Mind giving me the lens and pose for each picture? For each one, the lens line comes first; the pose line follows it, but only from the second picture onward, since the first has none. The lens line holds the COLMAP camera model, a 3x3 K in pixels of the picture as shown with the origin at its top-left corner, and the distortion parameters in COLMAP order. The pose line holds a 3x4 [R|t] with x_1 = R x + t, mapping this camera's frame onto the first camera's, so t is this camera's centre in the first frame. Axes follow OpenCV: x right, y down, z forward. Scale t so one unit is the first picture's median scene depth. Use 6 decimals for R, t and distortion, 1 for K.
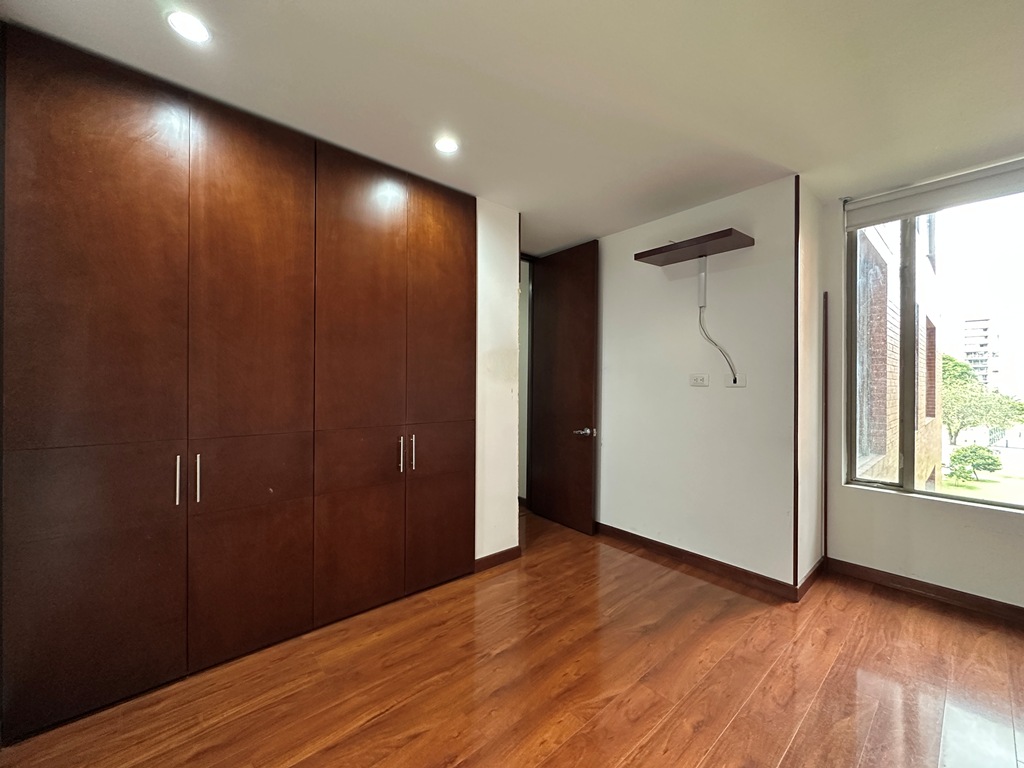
lens RADIAL K [[407.5, 0, 511.5], [0, 407.5, 381.9], [0, 0, 1]] dist [-0.004507, -0.000635]
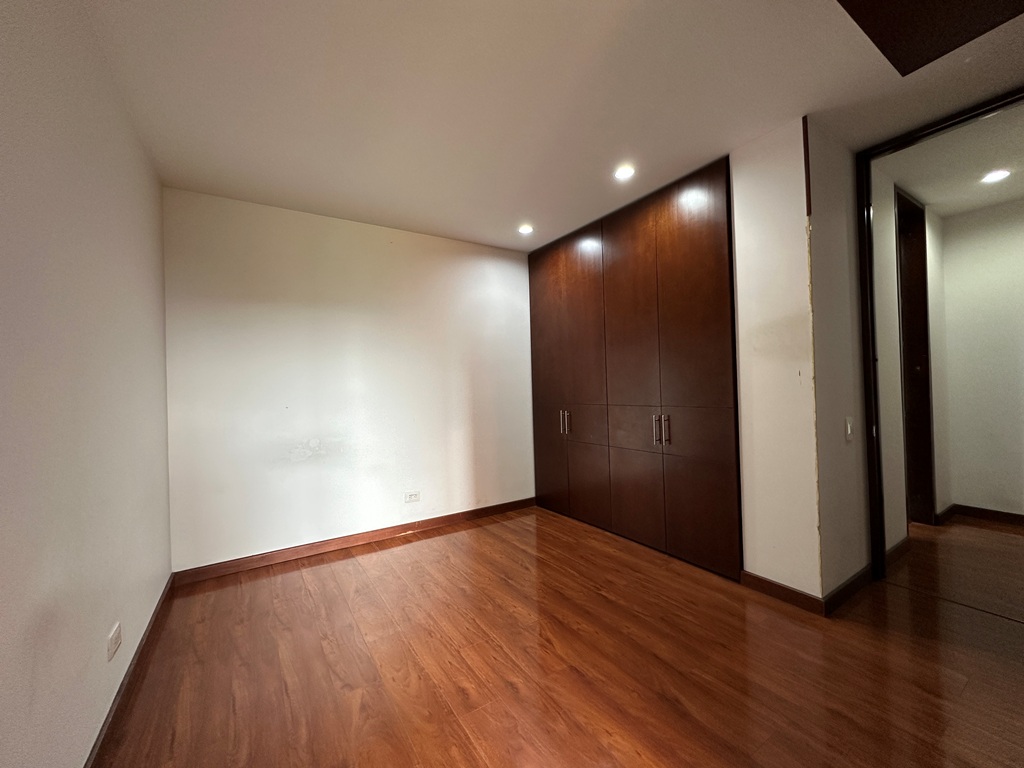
lens RADIAL K [[407.5, 0, 511.3], [0, 407.5, 383.2], [0, 0, 1]] dist [-0.004507, -0.000635]
pose [[-0.142012, -0.006172, -0.989846, 1.174008], [0.032477, 0.999413, -0.010891, 0.044070], [0.989332, -0.033694, -0.141728, 0.900382]]
